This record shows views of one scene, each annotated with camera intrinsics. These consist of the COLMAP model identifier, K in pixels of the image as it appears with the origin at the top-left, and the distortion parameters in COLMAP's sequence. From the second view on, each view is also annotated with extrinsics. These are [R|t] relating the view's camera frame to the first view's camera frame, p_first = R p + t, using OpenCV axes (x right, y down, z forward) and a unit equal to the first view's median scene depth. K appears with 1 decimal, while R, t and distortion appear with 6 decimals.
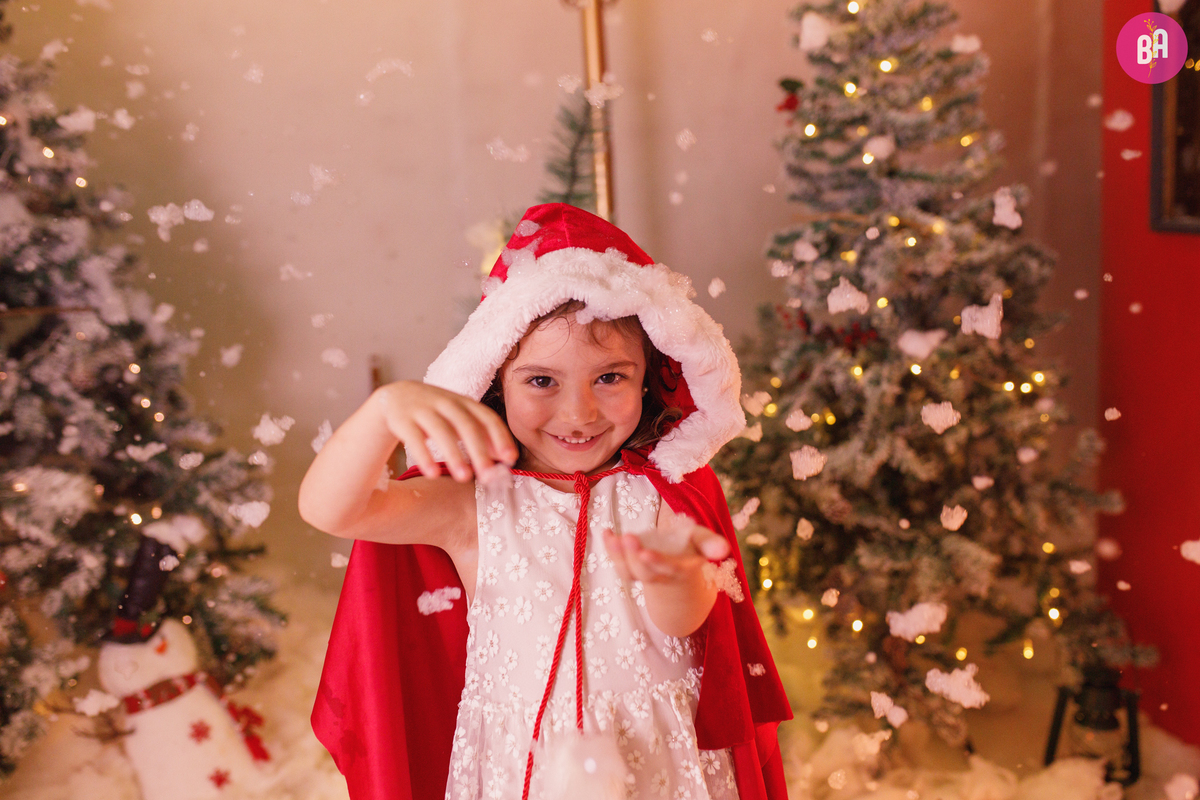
lens RADIAL K [[1185.4, 0, 600.0], [0, 1185.4, 400.0], [0, 0, 1]] dist [-0.045295, 0.018647]
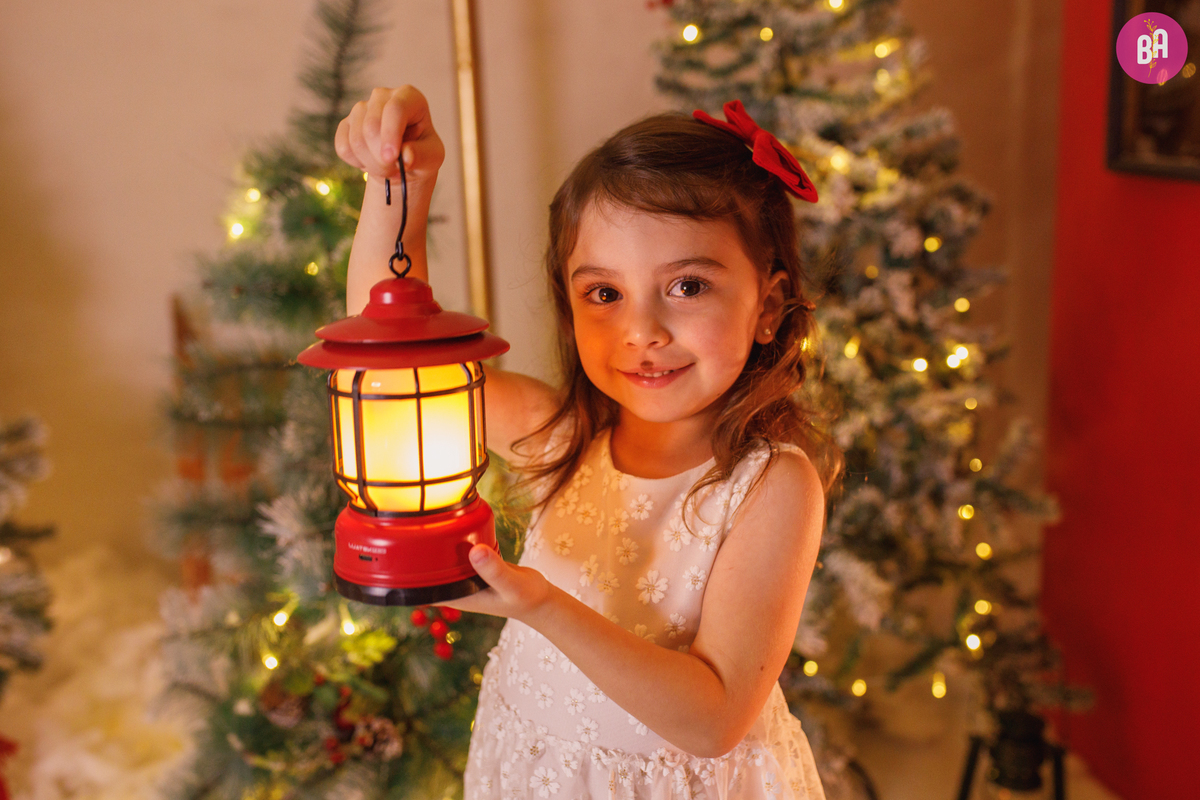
lens RADIAL K [[1278.5, 0, 600.0], [0, 1278.5, 400.0], [0, 0, 1]] dist [-0.031780, 0.011259]
pose [[0.999821, 0.016629, 0.008973, 0.120837], [-0.017171, 0.997796, 0.064101, -0.038363], [-0.007887, -0.064243, 0.997903, 0.137608]]
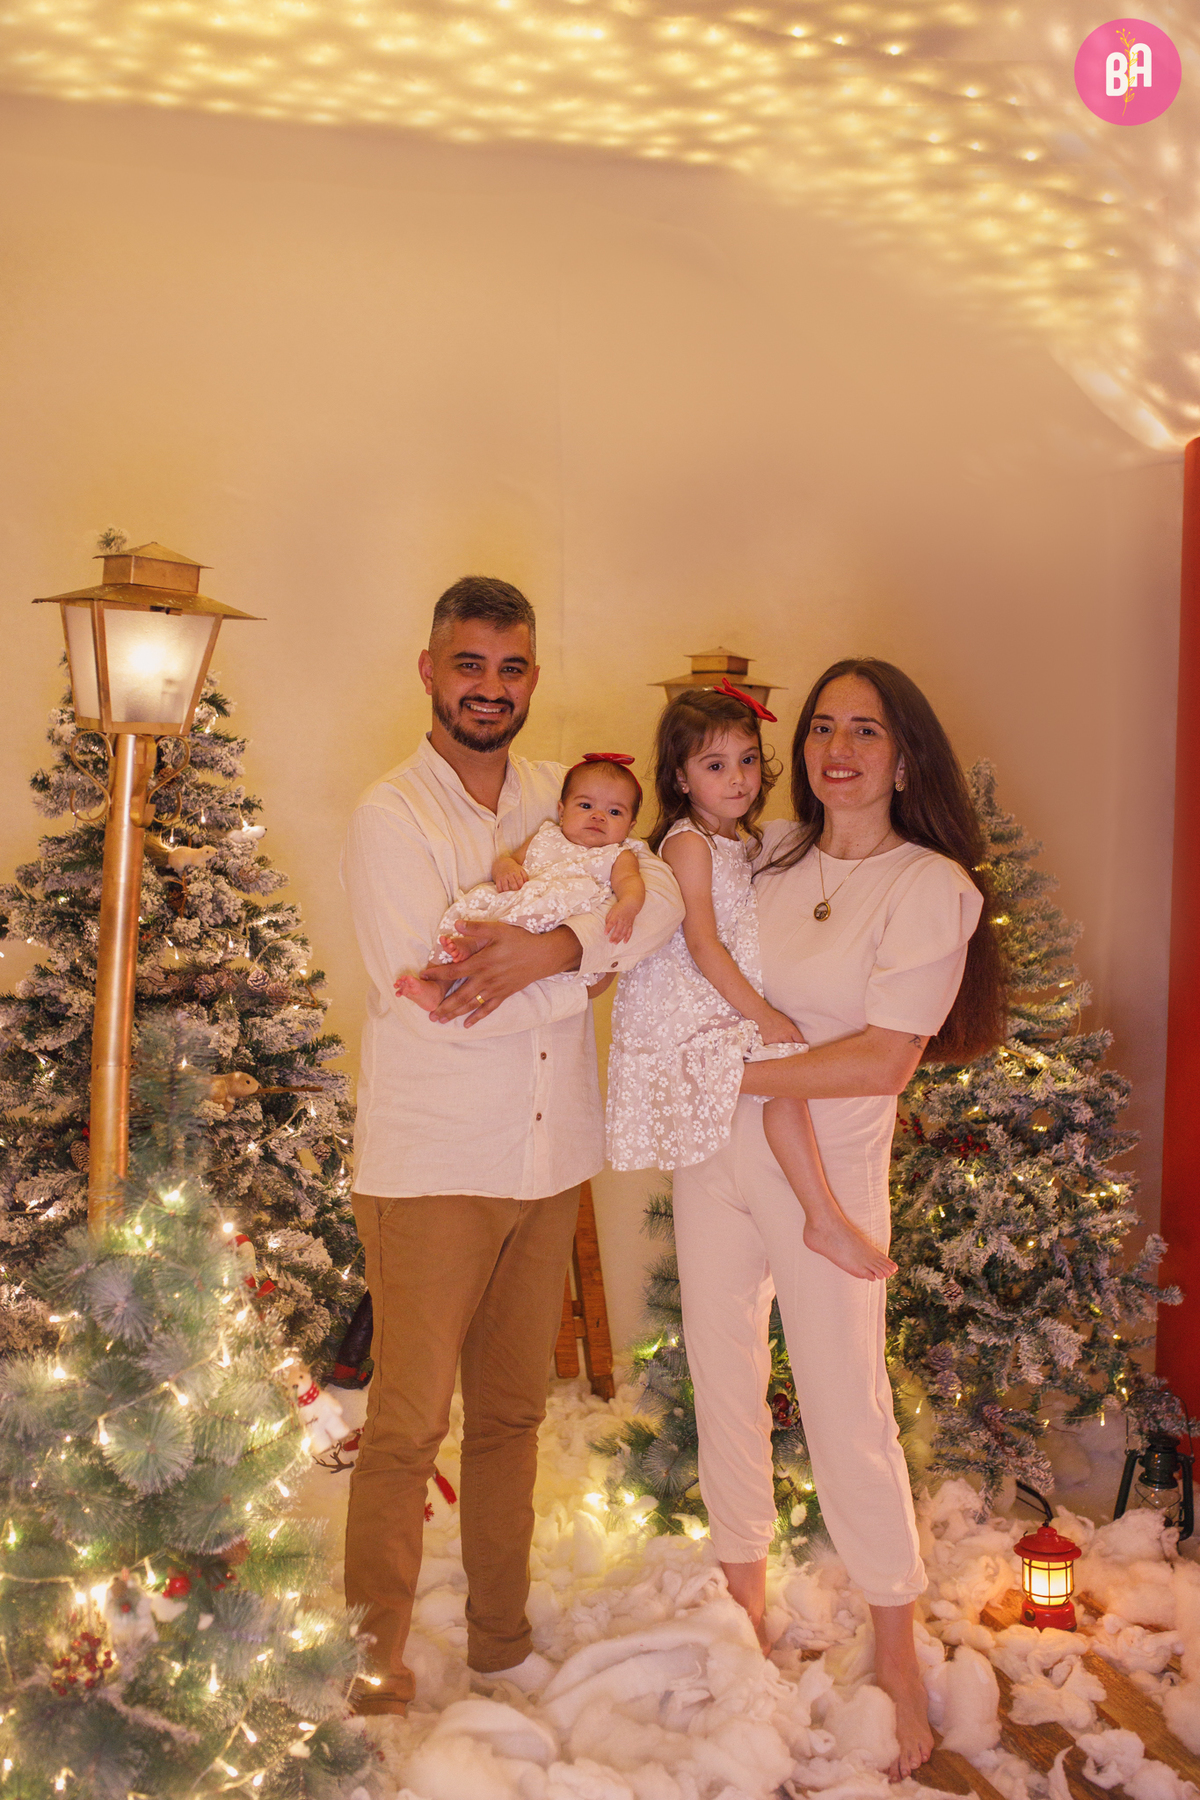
lens RADIAL K [[1917.8, 0, 600.0], [0, 1917.8, 900.0], [0, 0, 1]] dist [-0.031780, 0.011259]
pose [[0.989989, 0.065746, 0.124901, -0.412136], [-0.050410, 0.991223, -0.122211, -0.045726], [-0.131839, 0.114692, 0.984614, -0.886856]]
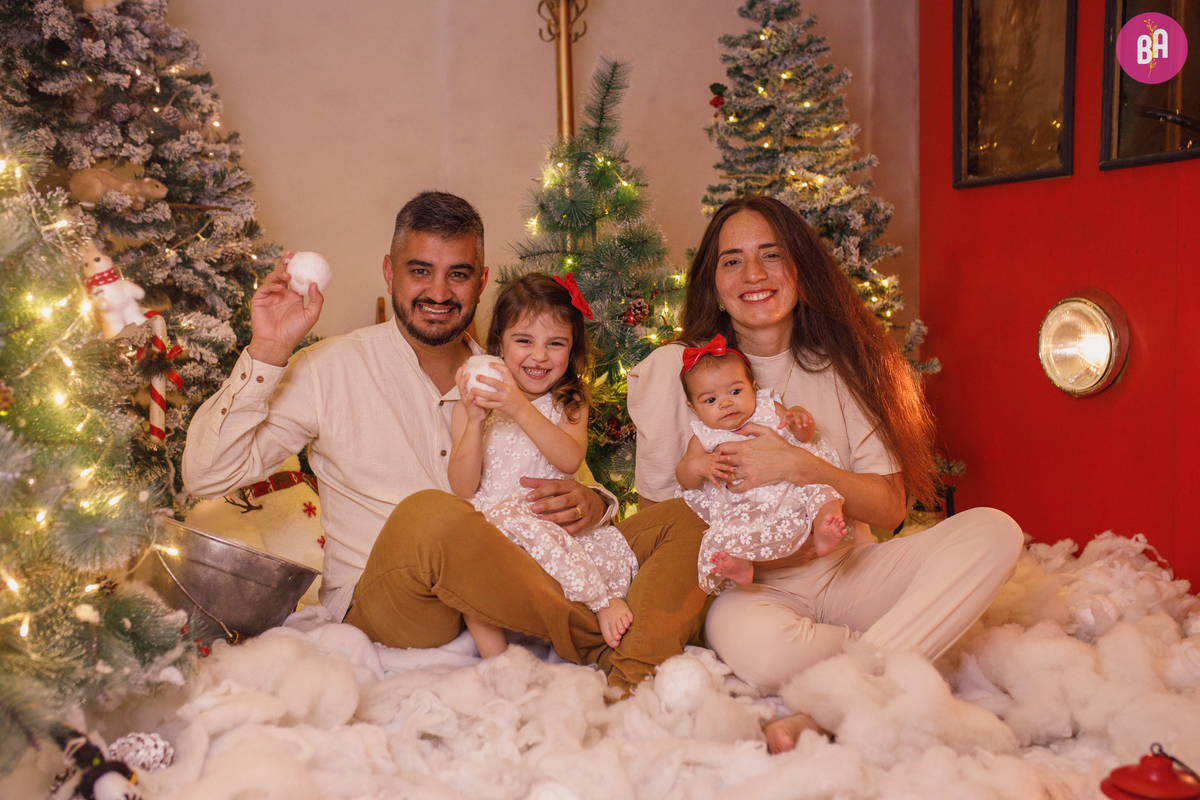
lens RADIAL K [[1185.4, 0, 600.0], [0, 1185.4, 400.0], [0, 0, 1]] dist [-0.045295, 0.018647]
pose [[0.986339, 0.022011, 0.163250, -0.227684], [-0.005991, 0.995170, -0.097984, 0.279307], [-0.164618, 0.095667, 0.981707, -0.403982]]
